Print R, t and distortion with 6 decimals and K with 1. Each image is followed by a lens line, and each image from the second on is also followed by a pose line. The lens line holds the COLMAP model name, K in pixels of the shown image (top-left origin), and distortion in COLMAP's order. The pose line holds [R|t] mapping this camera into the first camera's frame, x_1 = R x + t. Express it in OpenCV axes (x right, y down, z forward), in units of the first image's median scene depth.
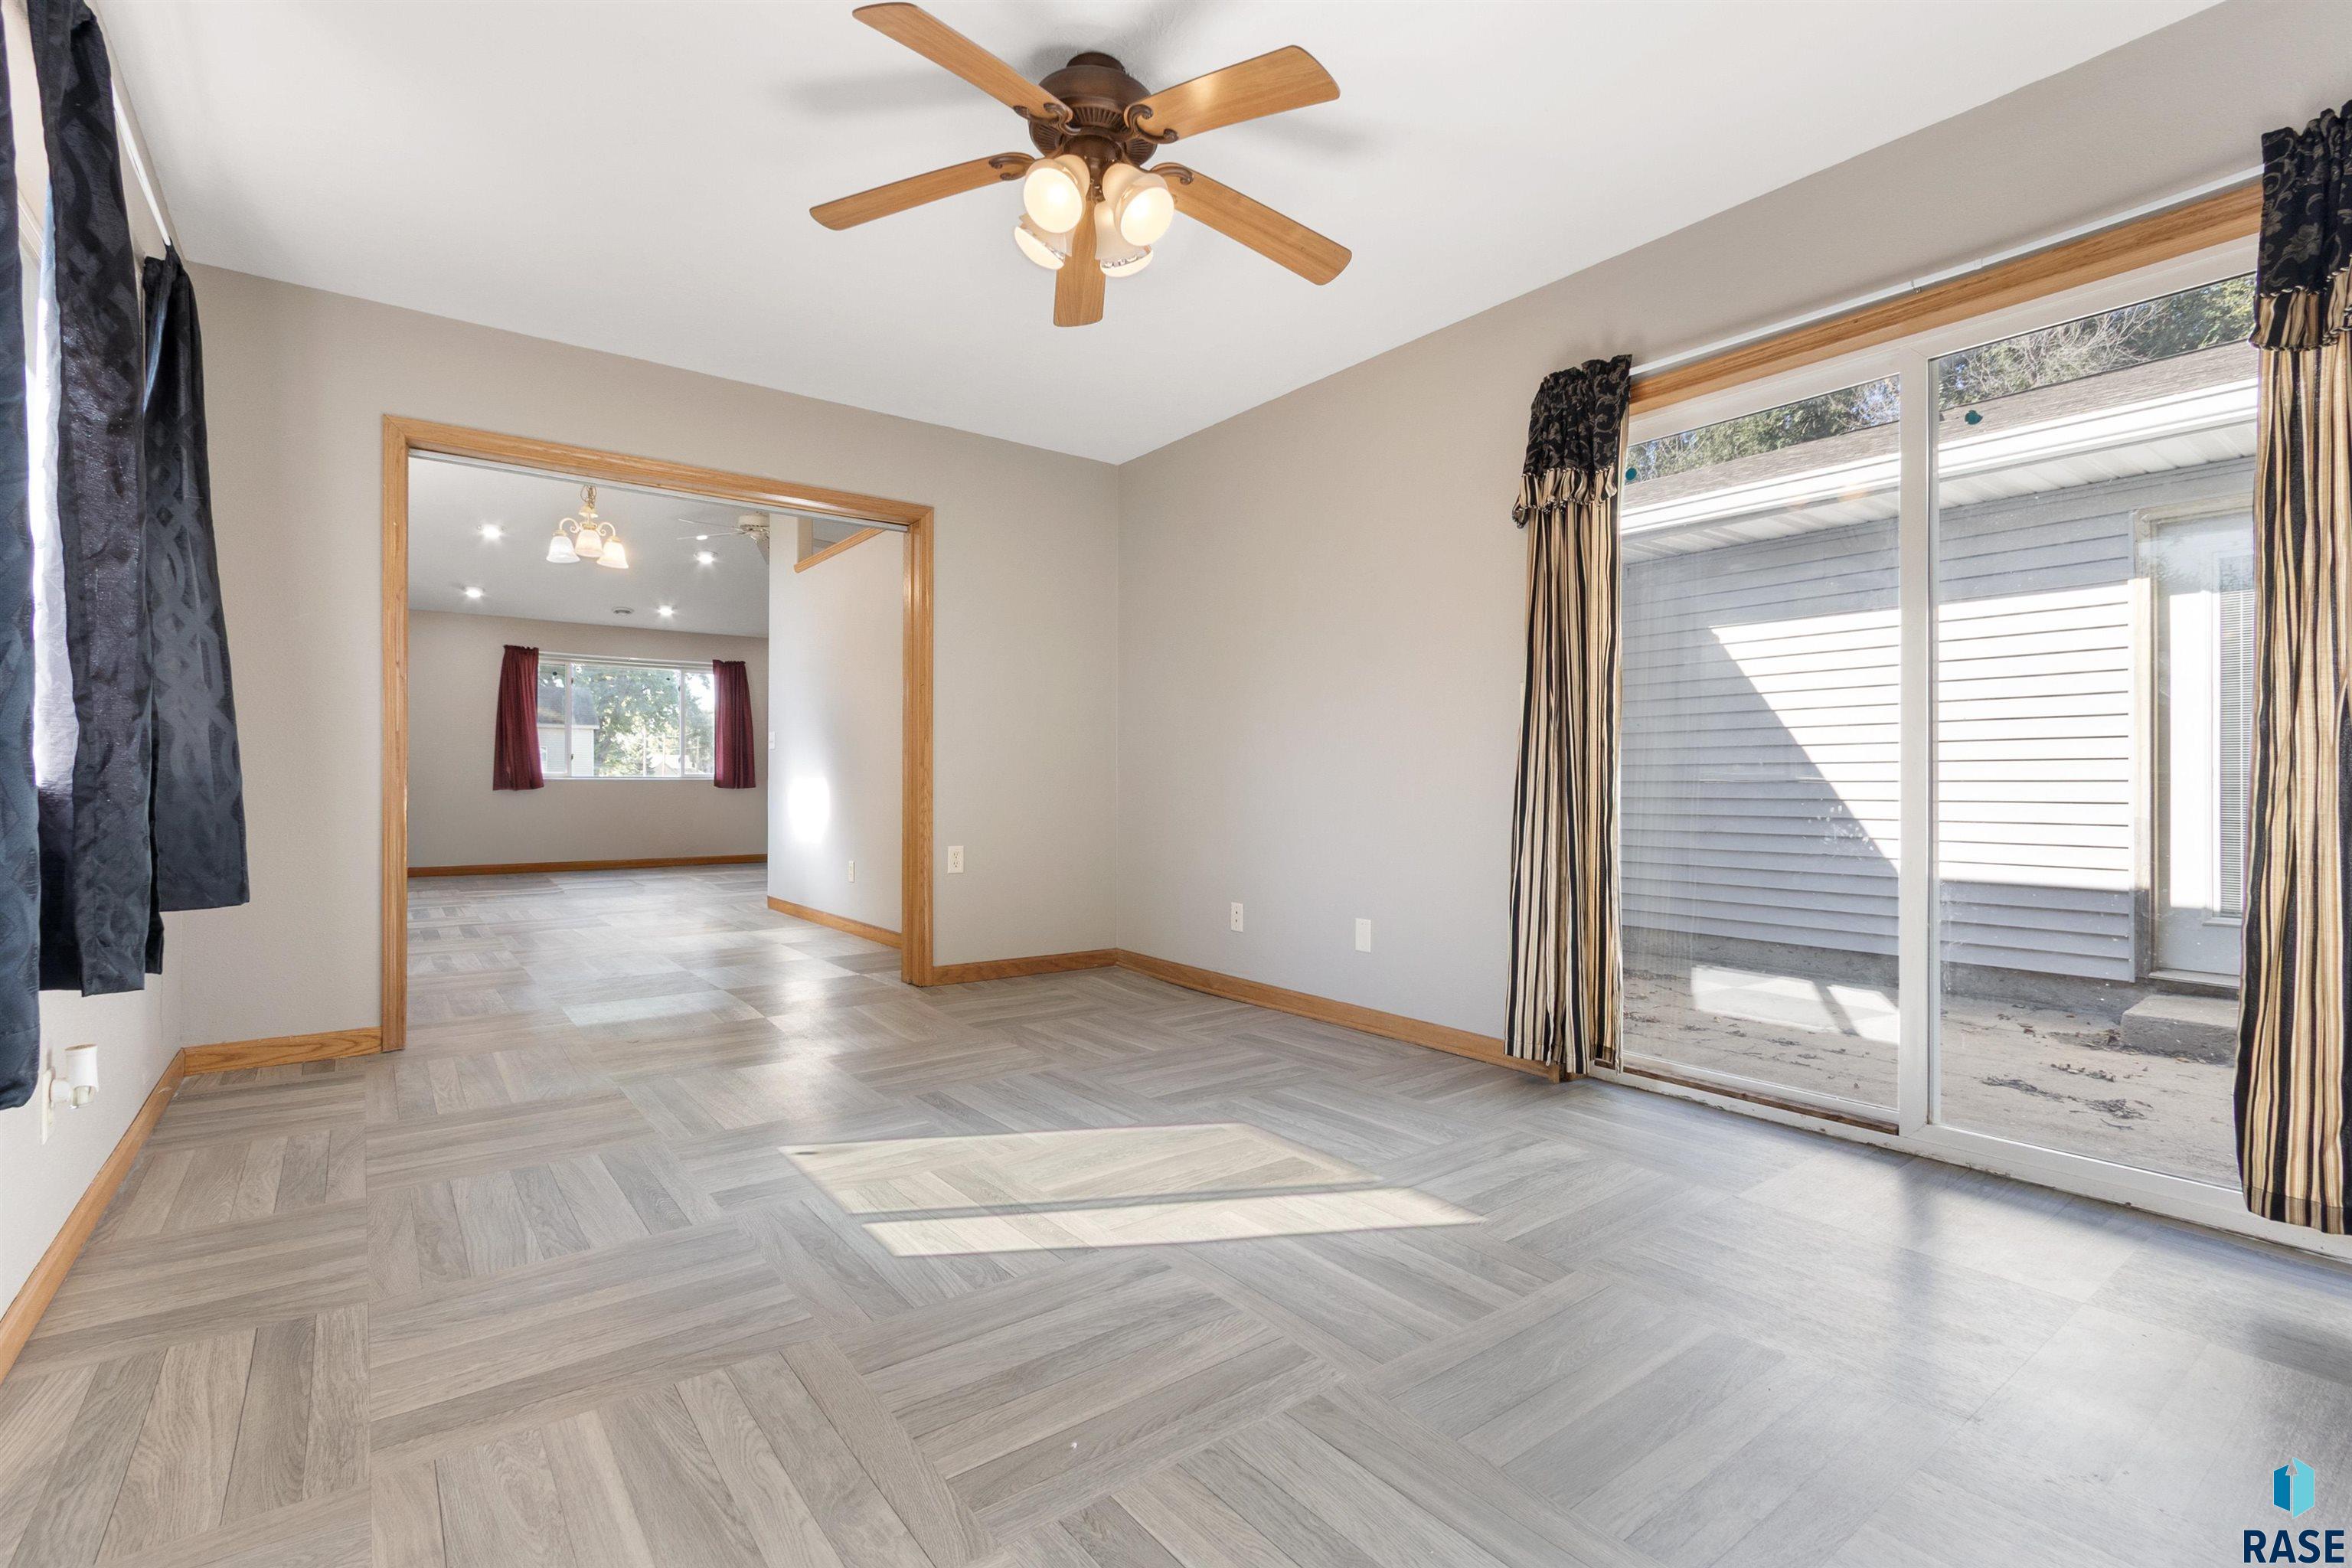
lens RADIAL K [[1074.7, 0, 1176.0], [0, 1074.7, 784.0], [0, 0, 1]] dist [0.000392, -0.000209]
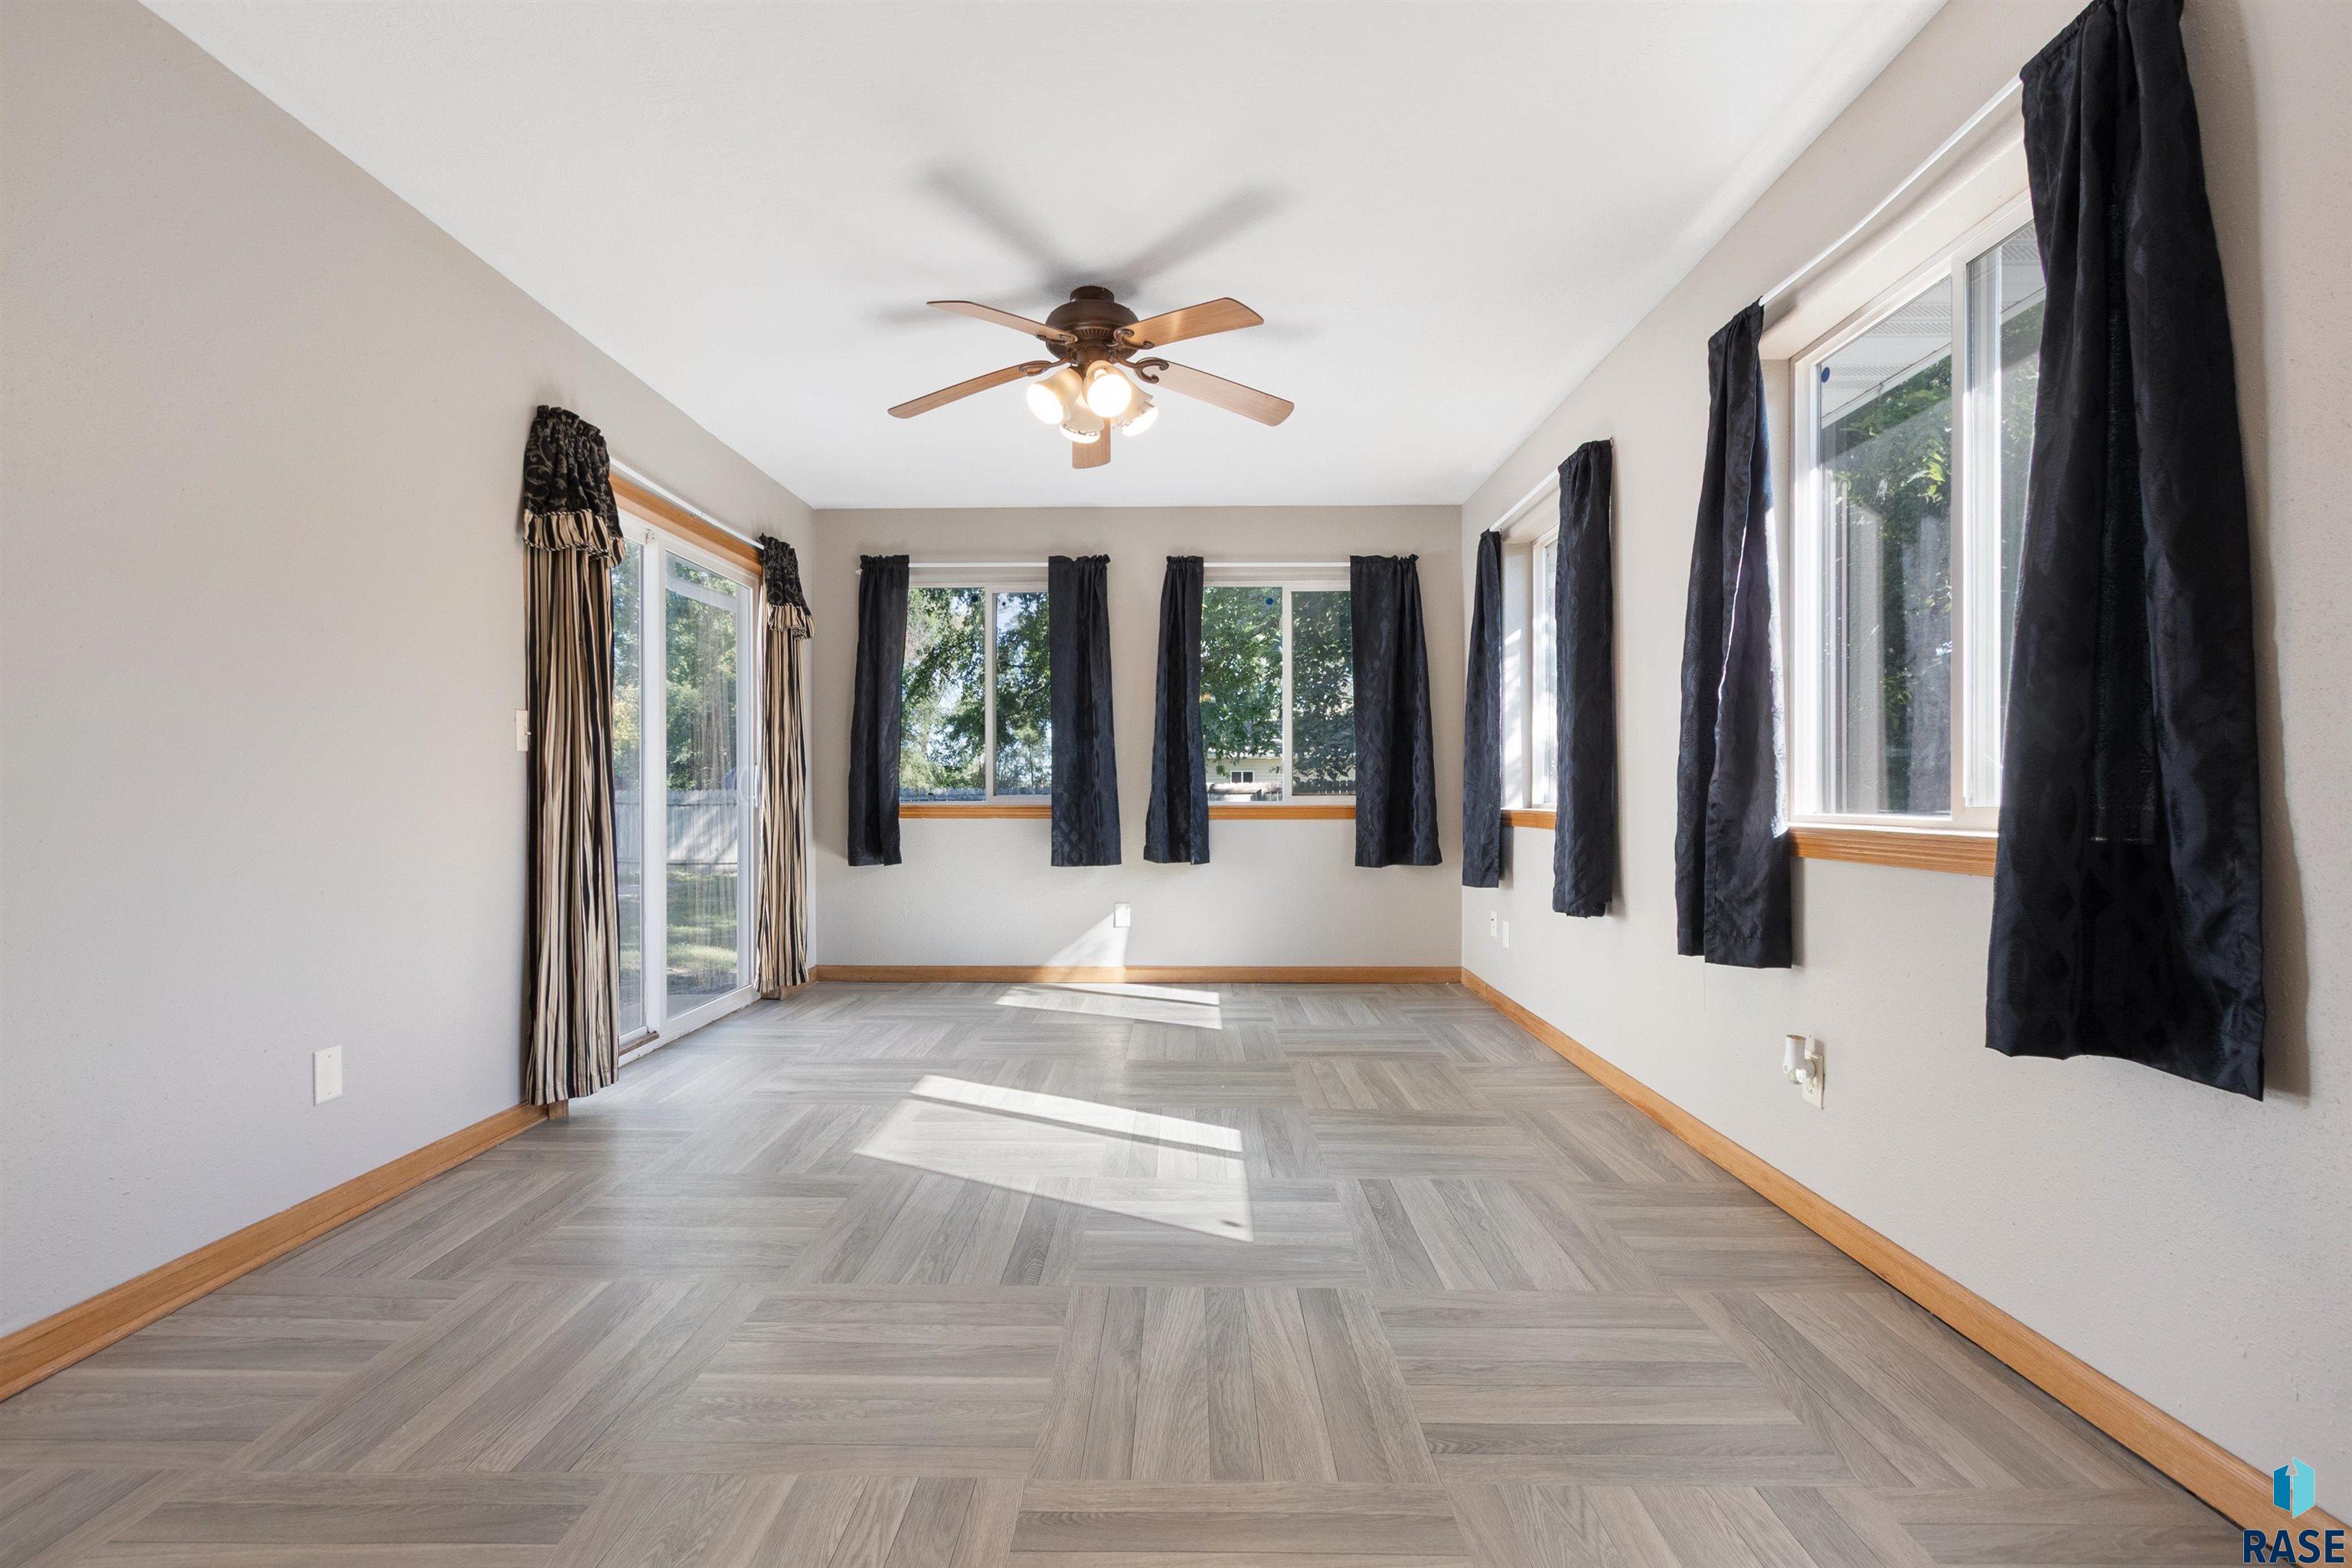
lens RADIAL K [[1074.7, 0, 1176.0], [0, 1074.7, 784.0], [0, 0, 1]] dist [0.000392, -0.000209]
pose [[-0.790081, 0.000955, 0.613001, -0.950513], [-0.000729, 0.999997, -0.002497, -0.041322], [-0.613002, -0.002419, -0.790078, 1.918987]]
